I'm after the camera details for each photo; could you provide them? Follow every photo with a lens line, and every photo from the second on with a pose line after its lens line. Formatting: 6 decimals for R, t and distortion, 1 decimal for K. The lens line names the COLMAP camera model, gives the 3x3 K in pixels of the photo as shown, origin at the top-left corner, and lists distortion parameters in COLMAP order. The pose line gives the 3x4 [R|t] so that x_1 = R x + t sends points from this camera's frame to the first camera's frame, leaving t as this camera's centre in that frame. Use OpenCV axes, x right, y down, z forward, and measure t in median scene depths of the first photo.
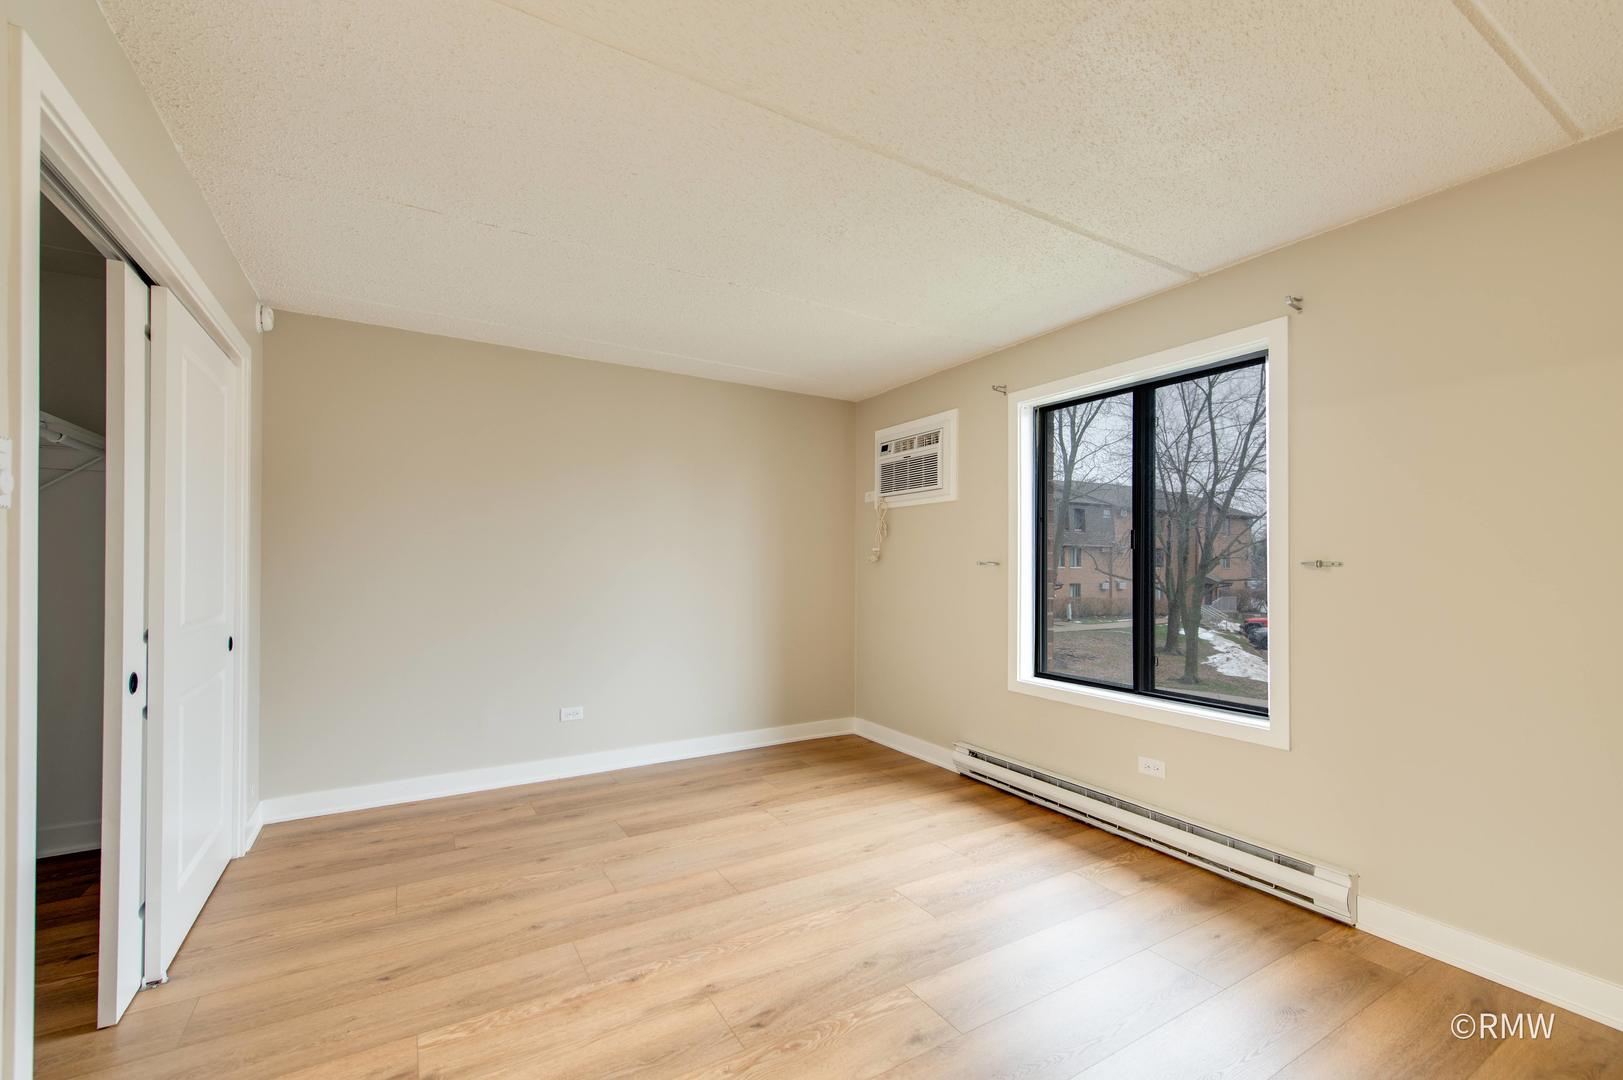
lens RADIAL K [[651.1, 0, 809.4], [0, 651.1, 539.6], [0, 0, 1]] dist [0.021757, -0.007734]
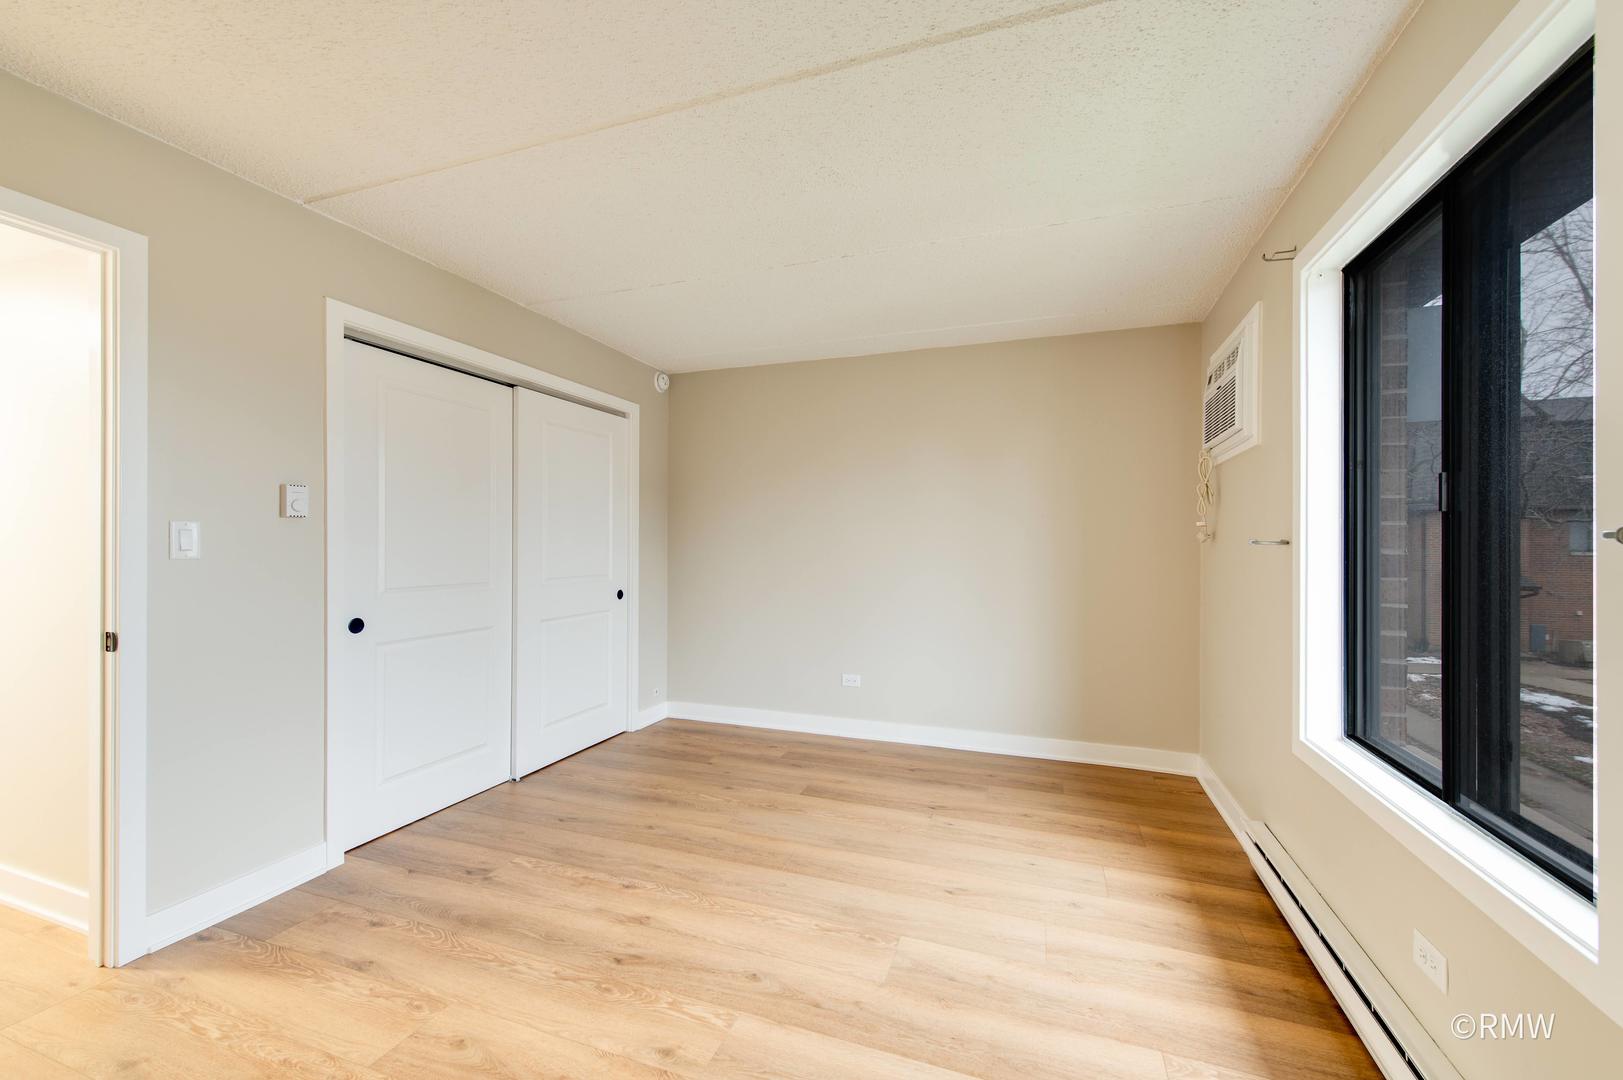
lens RADIAL K [[651.1, 0, 809.4], [0, 651.1, 539.6], [0, 0, 1]] dist [0.021757, -0.007734]
pose [[0.640718, -0.007968, -0.767735, 0.525934], [0.027666, 0.999536, 0.012715, 0.015911], [0.767278, -0.029387, 0.640641, 0.302858]]
